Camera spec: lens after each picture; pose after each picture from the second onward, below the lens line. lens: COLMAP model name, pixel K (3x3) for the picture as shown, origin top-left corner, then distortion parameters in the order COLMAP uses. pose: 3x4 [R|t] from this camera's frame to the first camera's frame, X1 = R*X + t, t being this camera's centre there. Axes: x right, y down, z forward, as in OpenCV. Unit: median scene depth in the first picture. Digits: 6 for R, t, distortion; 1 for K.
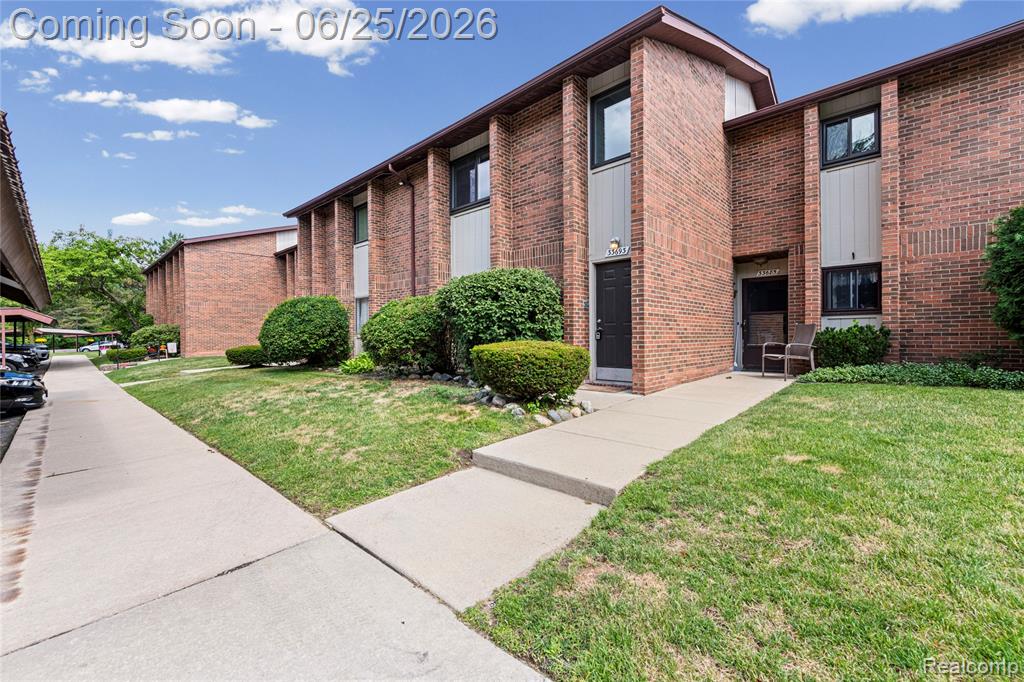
lens RADIAL K [[416.3, 0, 503.2], [0, 416.3, 334.5], [0, 0, 1]] dist [0.003993, -0.000182]
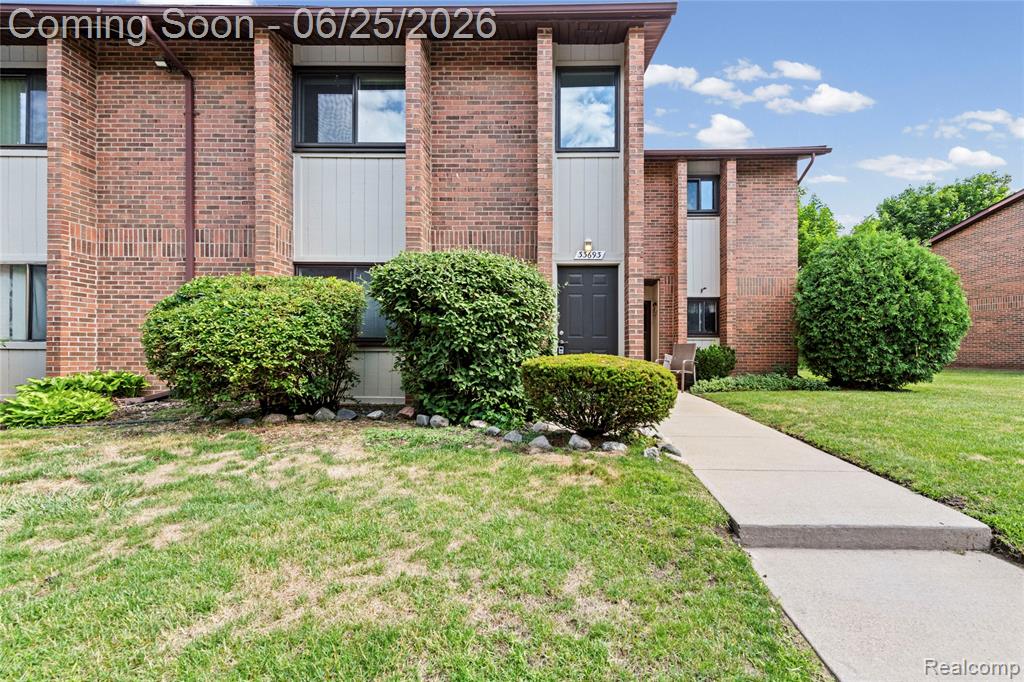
lens RADIAL K [[429.4, 0, 512.1], [0, 429.4, 350.6], [0, 0, 1]] dist [0.008026, -0.000031]
pose [[0.732125, 0.018067, 0.680930, -0.438549], [-0.013348, 0.999837, -0.012178, 0.015511], [-0.681039, -0.000173, 0.732247, 0.426335]]
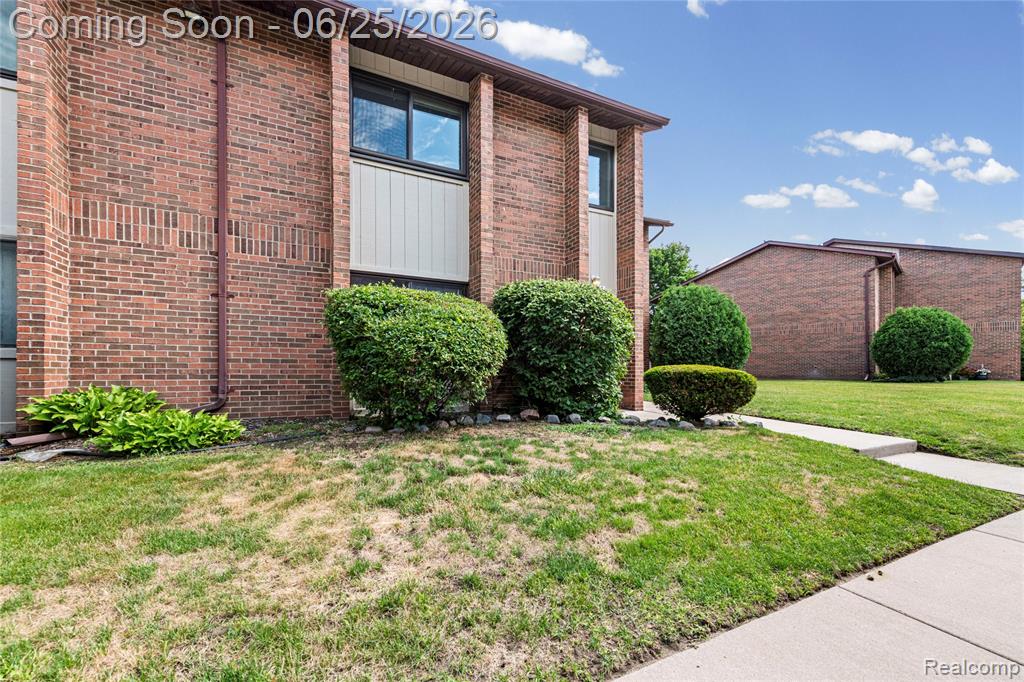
lens RADIAL K [[421.4, 0, 508.3], [0, 421.4, 365.0], [0, 0, 1]] dist [0.007705, -0.000104]
pose [[0.342812, 0.019803, 0.939195, -0.834848], [-0.008884, 0.999801, -0.017838, 0.028790], [-0.939362, -0.002228, 0.342919, 0.792758]]
